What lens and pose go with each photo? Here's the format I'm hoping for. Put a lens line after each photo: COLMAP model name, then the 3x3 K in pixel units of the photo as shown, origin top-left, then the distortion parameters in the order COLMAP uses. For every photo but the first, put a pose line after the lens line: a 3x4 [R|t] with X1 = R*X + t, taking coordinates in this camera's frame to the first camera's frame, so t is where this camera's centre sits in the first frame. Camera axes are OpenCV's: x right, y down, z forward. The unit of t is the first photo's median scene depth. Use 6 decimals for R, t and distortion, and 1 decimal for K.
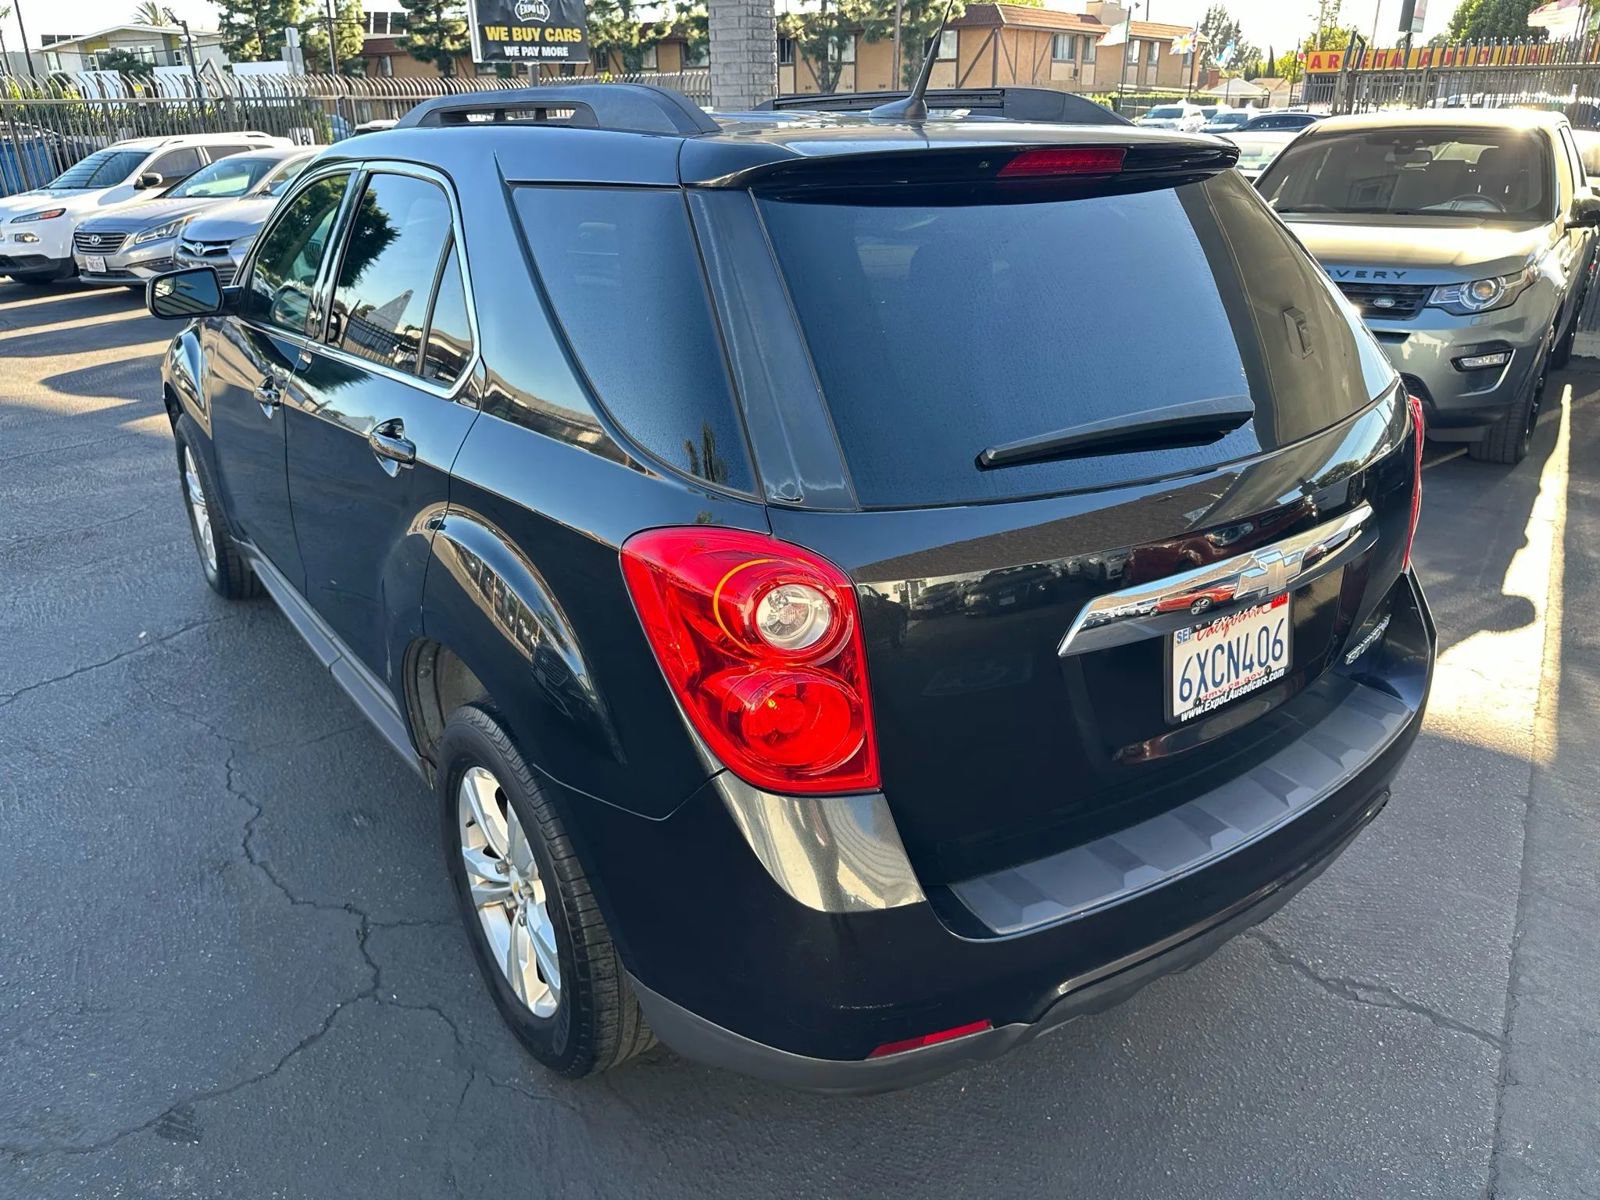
lens RADIAL K [[1173.3, 0, 809.4], [0, 1173.3, 602.5], [0, 0, 1]] dist [0.009190, -0.015025]
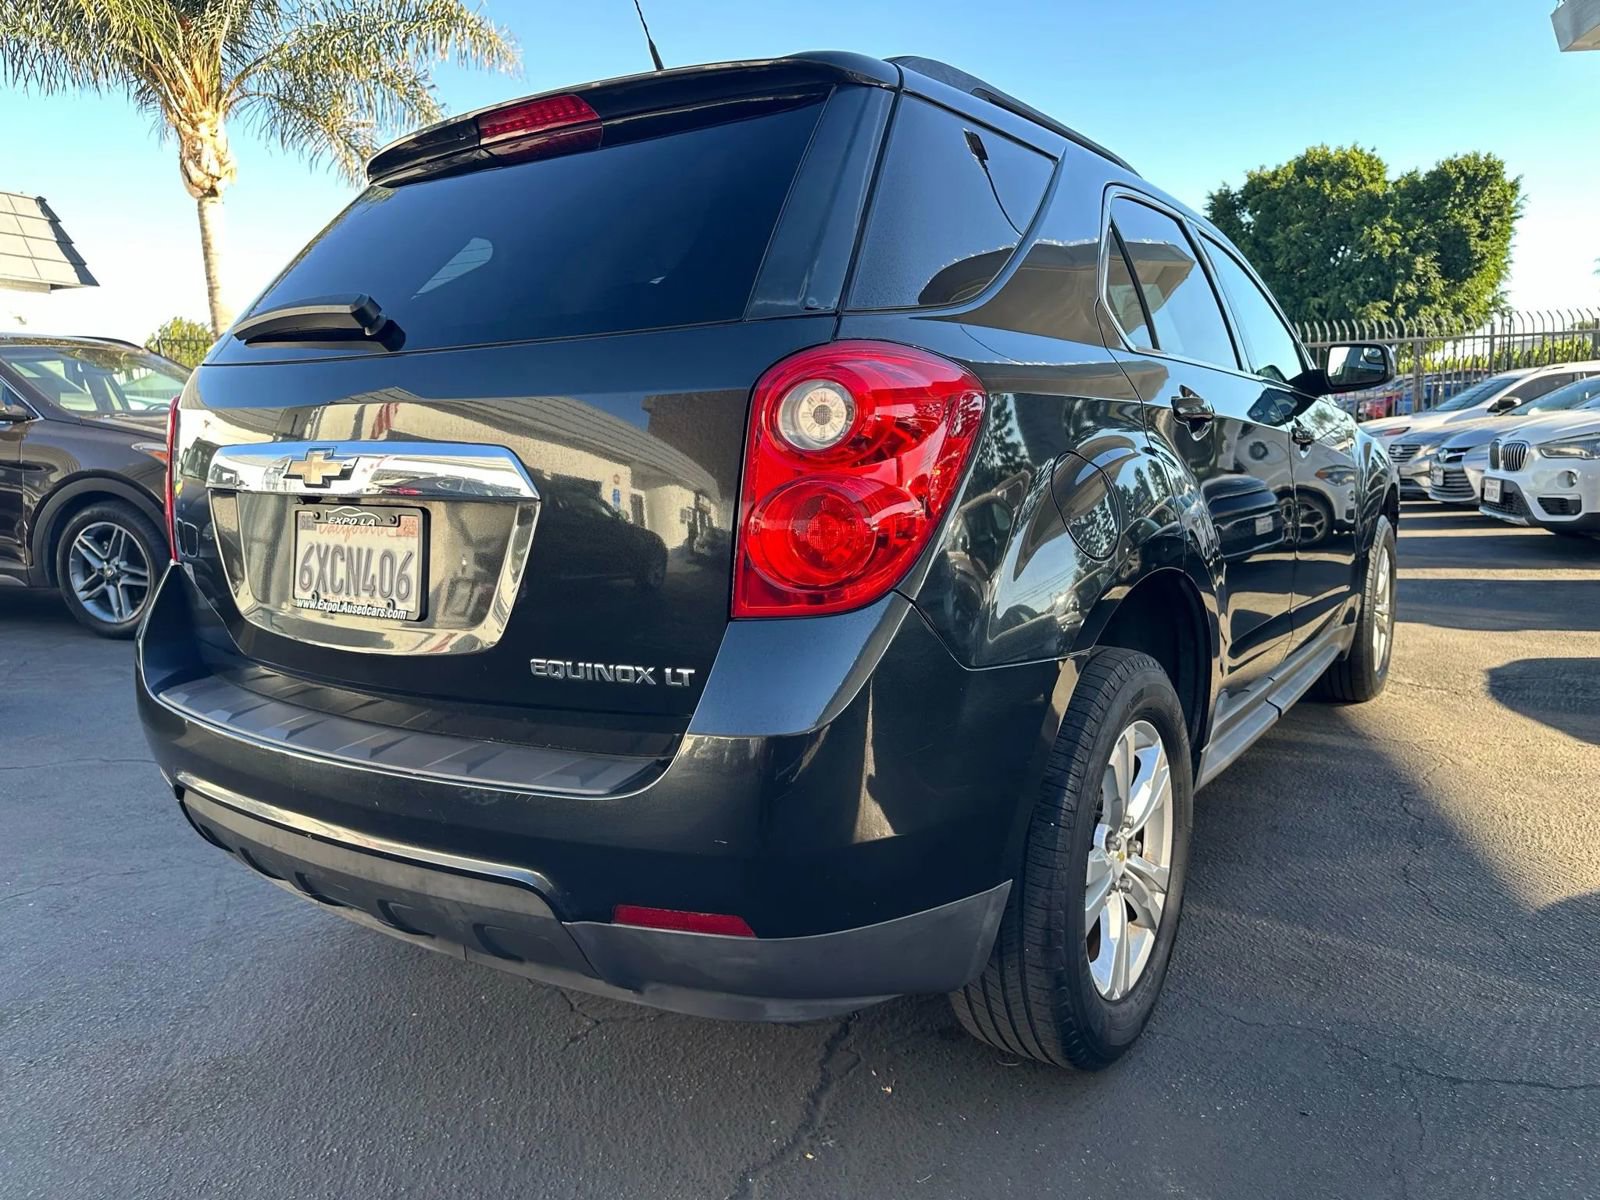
lens RADIAL K [[1173.3, 0, 792.2], [0, 1173.3, 603.0], [0, 0, 1]] dist [0.009190, -0.015025]
pose [[0.335370, 0.148714, -0.930275, 1.053467], [-0.345048, 0.938236, 0.025595, -0.058142], [0.876624, 0.312405, 0.365969, 0.733362]]
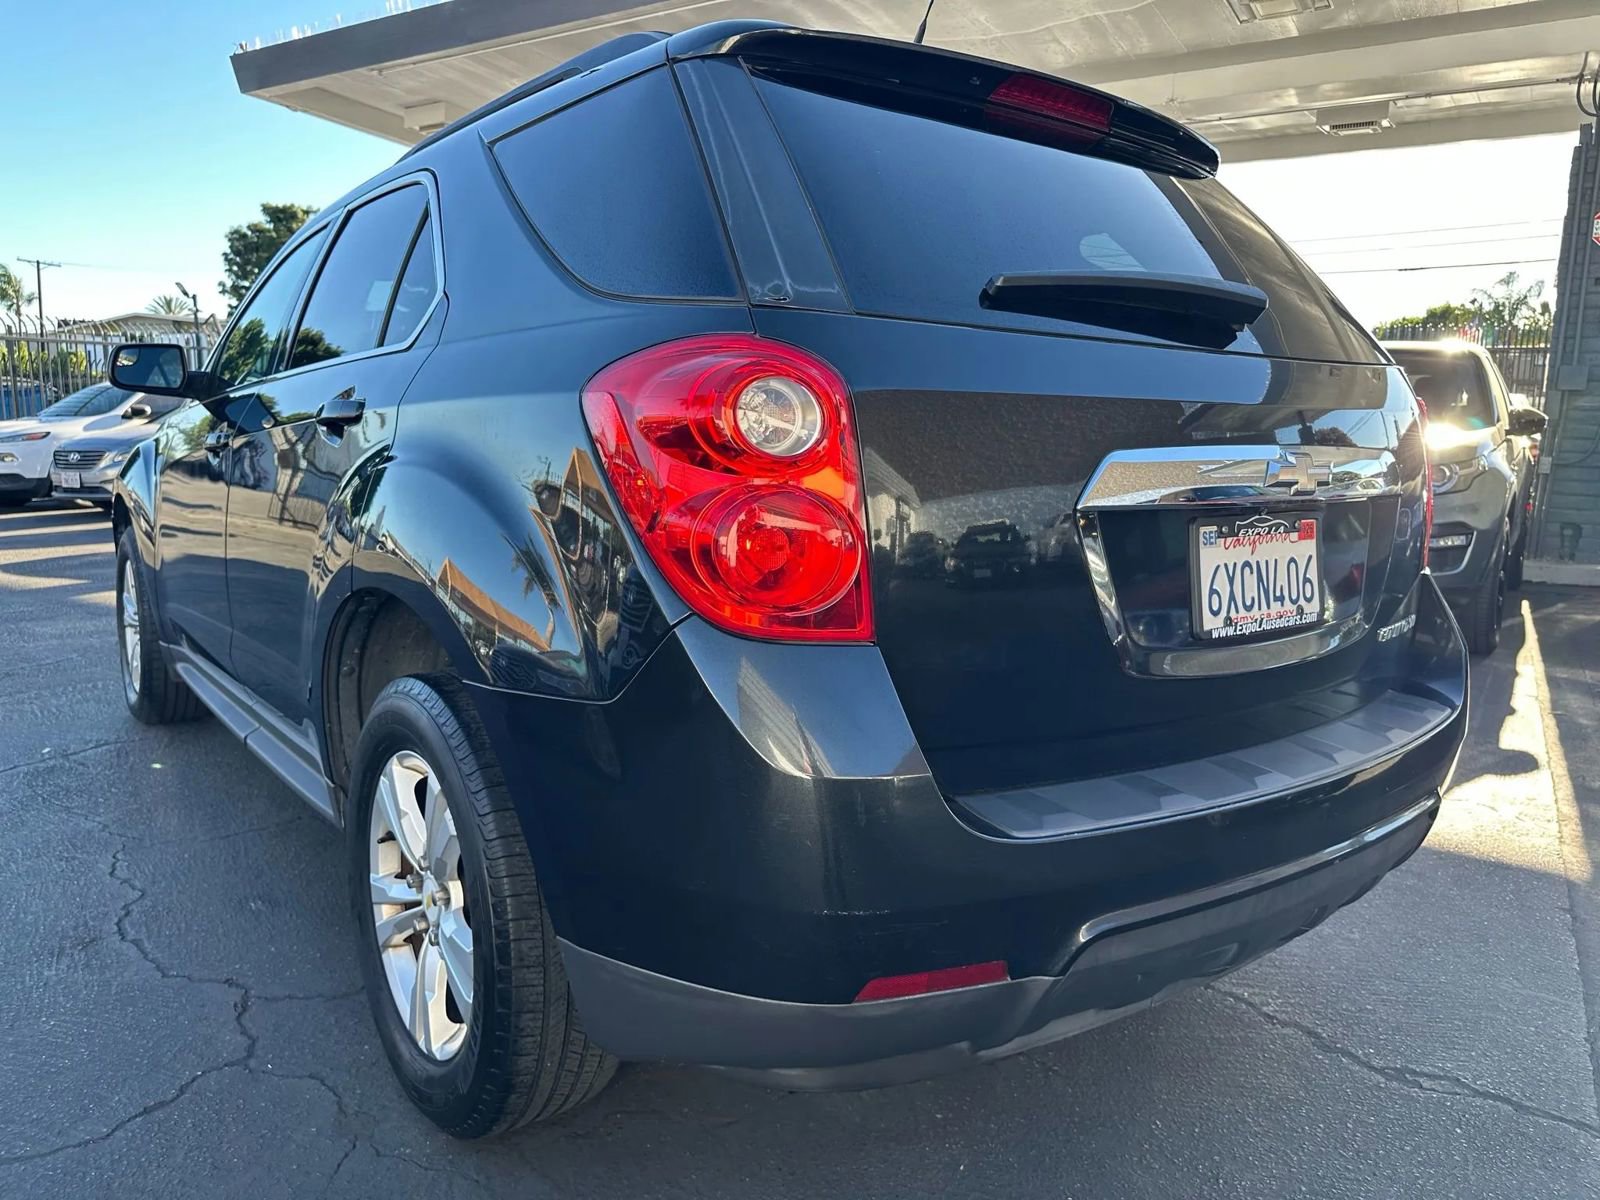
lens RADIAL K [[1173.3, 0, 798.9], [0, 1173.3, 599.9], [0, 0, 1]] dist [0.009190, -0.015025]
pose [[0.999437, 0.023580, 0.023887, -0.009381], [-0.017101, 0.970102, -0.242096, 0.212835], [-0.028882, 0.241551, 0.969958, 0.111570]]
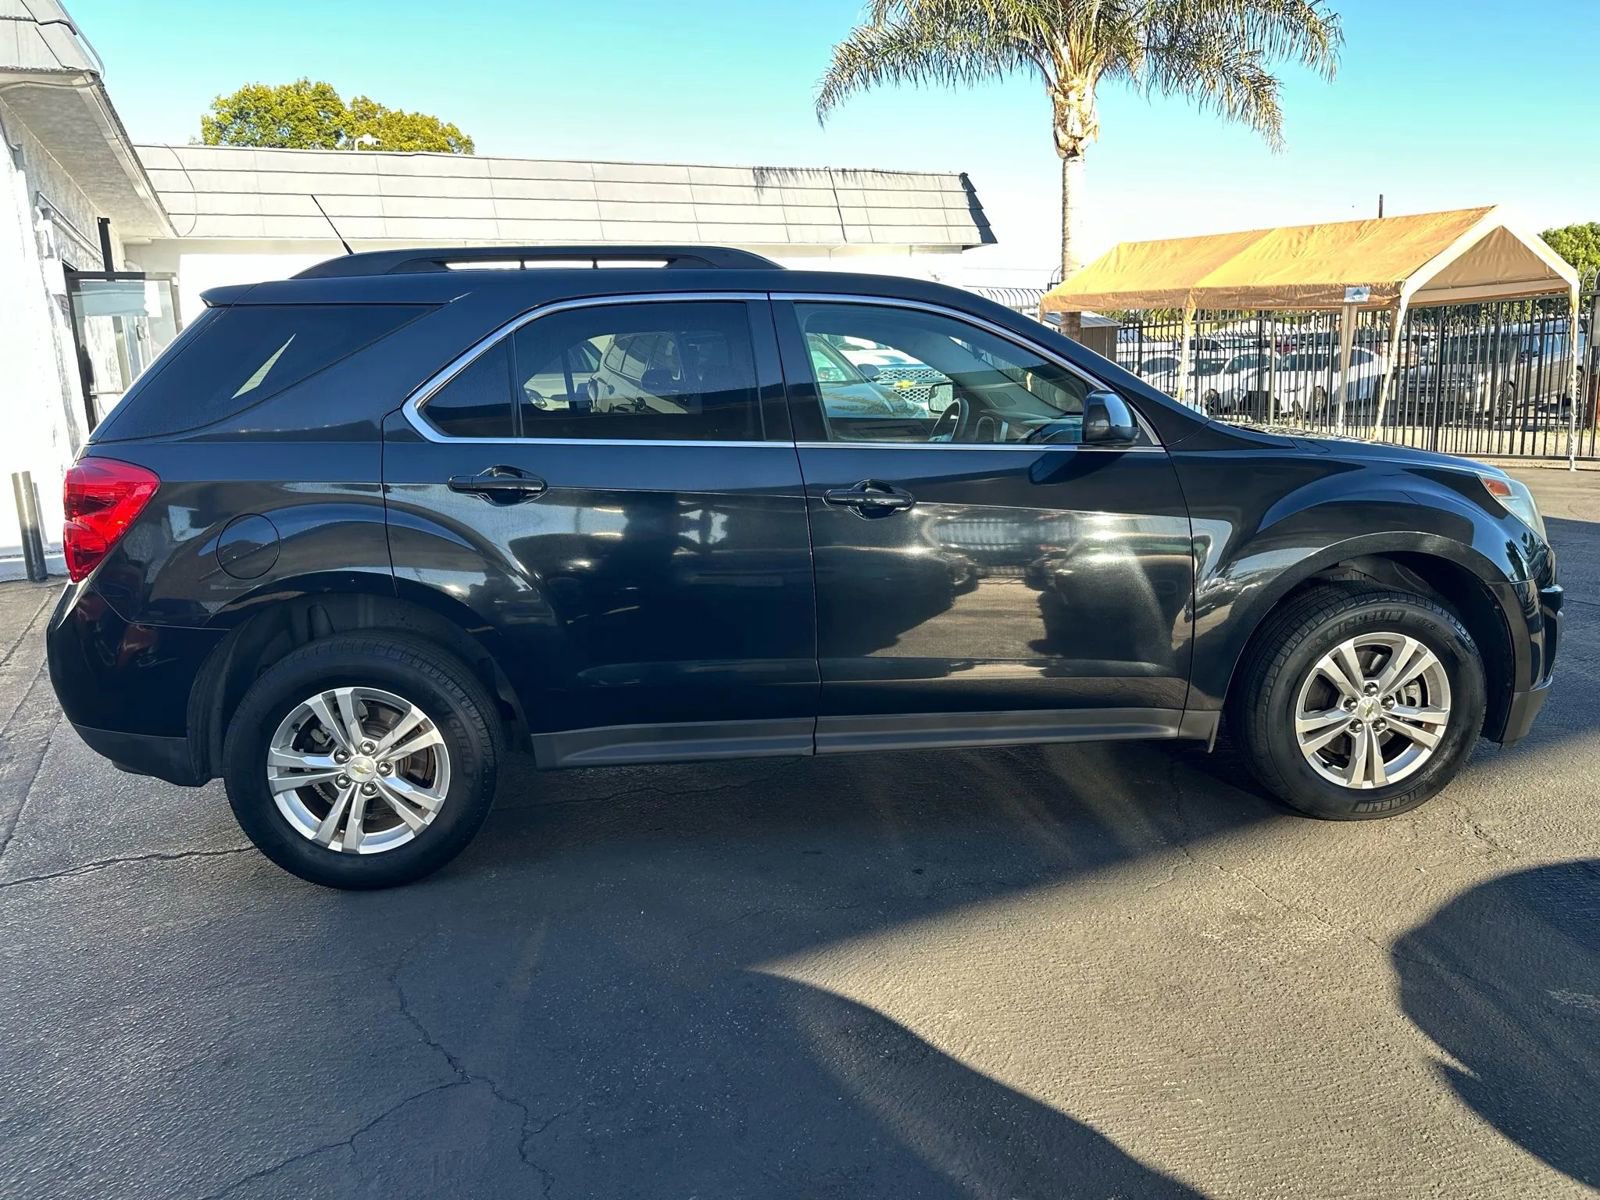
lens RADIAL K [[1173.3, 0, 807.8], [0, 1173.3, 595.5], [0, 0, 1]] dist [0.009190, -0.015025]
pose [[-0.498783, 0.203764, -0.842435, 1.165372], [-0.291934, 0.875681, 0.384651, -0.781359], [0.816082, 0.437793, -0.377290, 2.123828]]
